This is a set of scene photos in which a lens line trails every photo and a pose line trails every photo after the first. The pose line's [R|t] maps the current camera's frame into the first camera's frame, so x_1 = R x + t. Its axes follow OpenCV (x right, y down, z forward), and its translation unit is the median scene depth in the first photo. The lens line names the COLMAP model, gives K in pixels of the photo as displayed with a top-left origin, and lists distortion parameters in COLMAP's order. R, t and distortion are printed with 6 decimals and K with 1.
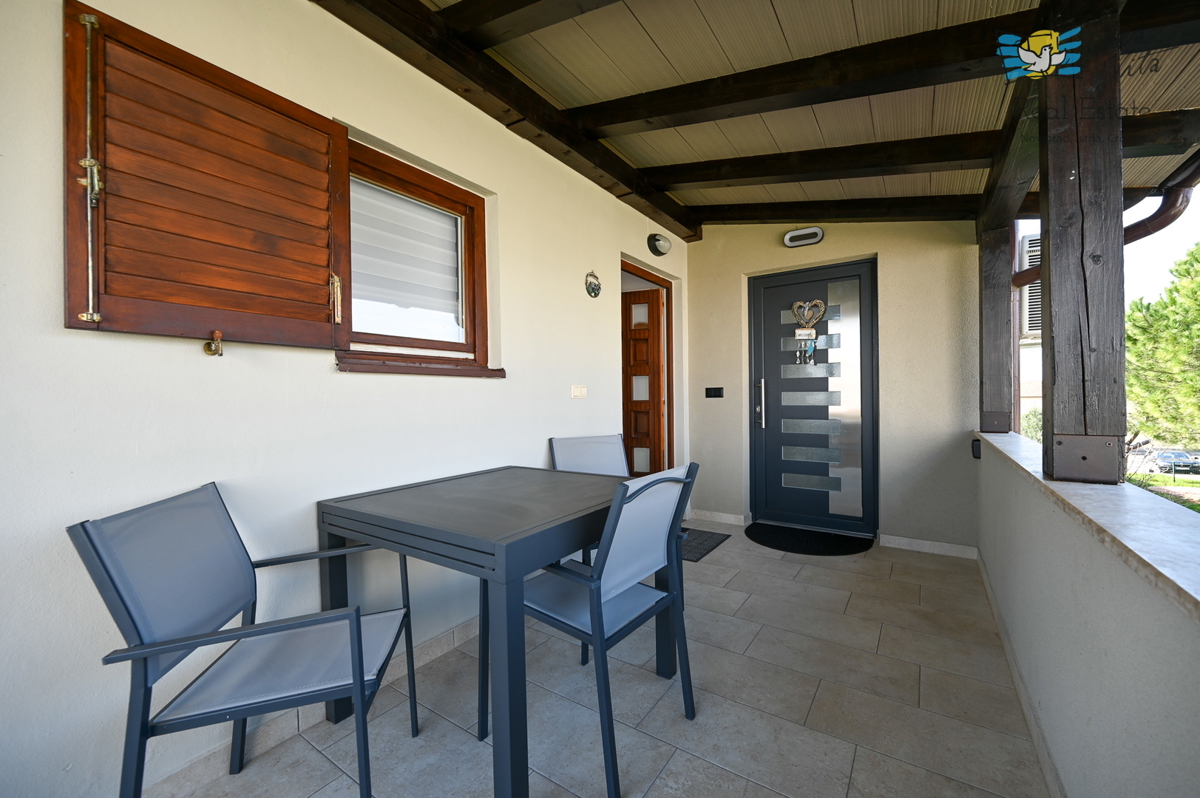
lens RADIAL K [[465.2, 0, 605.9], [0, 465.2, 398.0], [0, 0, 1]] dist [-0.001303, 0.000384]
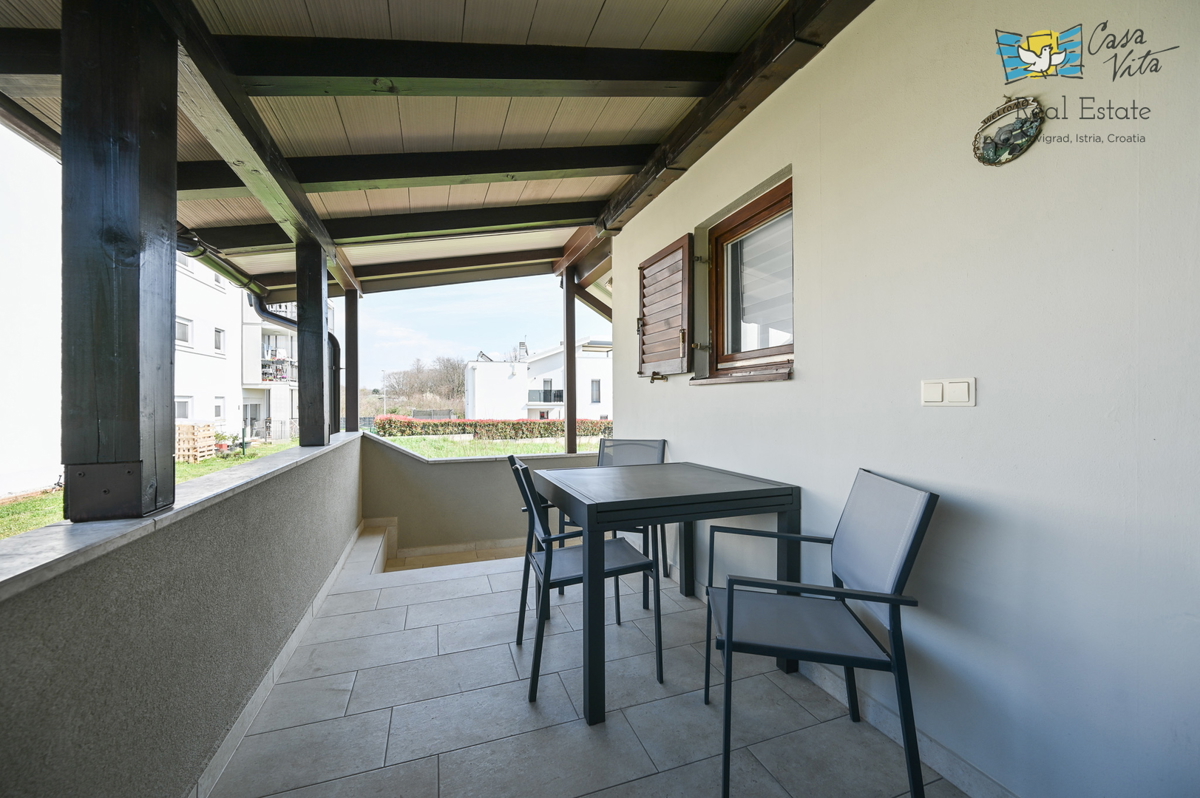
lens RADIAL K [[465.2, 0, 603.7], [0, 465.2, 400.6], [0, 0, 1]] dist [-0.001303, 0.000384]
pose [[-0.578556, 0.012585, -0.815546, 0.551214], [0.008477, 0.999920, 0.009417, -0.013070], [0.815599, -0.001465, -0.578616, 1.010113]]
